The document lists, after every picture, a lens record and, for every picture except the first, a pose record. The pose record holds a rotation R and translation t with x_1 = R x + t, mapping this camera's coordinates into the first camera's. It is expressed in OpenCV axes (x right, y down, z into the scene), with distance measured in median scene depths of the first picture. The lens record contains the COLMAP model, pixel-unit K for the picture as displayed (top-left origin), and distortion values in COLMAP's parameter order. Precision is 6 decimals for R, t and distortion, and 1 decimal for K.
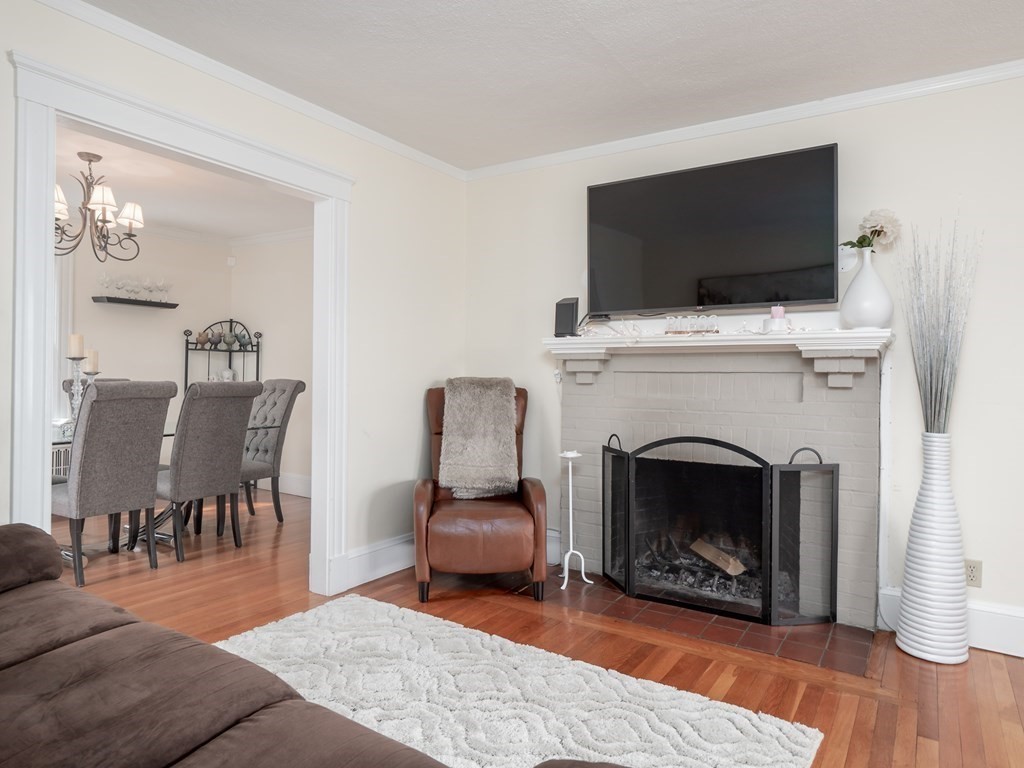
lens RADIAL K [[643.8, 0, 512.0], [0, 643.8, 384.0], [0, 0, 1]] dist [-0.003612, -0.000944]
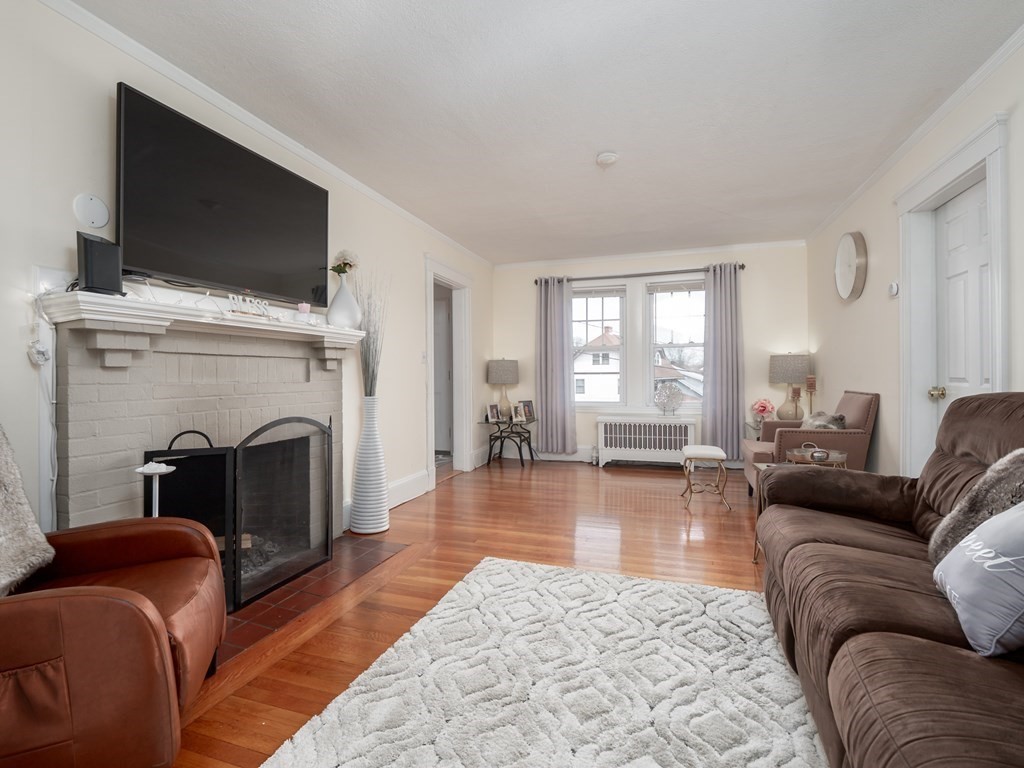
lens RADIAL K [[492.4, 0, 510.4], [0, 492.4, 376.9], [0, 0, 1]] dist [-0.014726, -0.000366]
pose [[-0.260731, -0.018602, 0.965232, -0.498717], [0.007399, 0.999746, 0.021265, 0.001649], [-0.965383, 0.012686, -0.260527, 0.740530]]
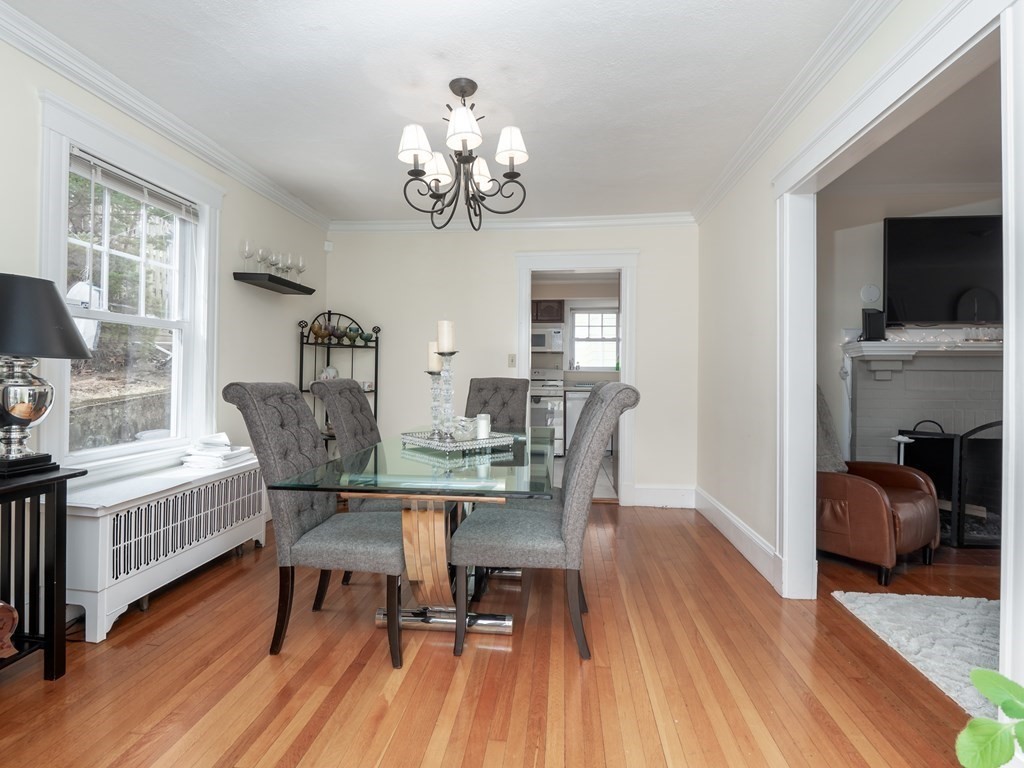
lens RADIAL K [[504.7, 0, 502.7], [0, 504.7, 376.0], [0, 0, 1]] dist [-0.012804, -0.000835]
pose [[0.893492, -0.007615, 0.449015, -0.965126], [0.008695, 0.999962, -0.000344, -0.013811], [-0.448995, 0.004211, 0.893524, 0.480781]]
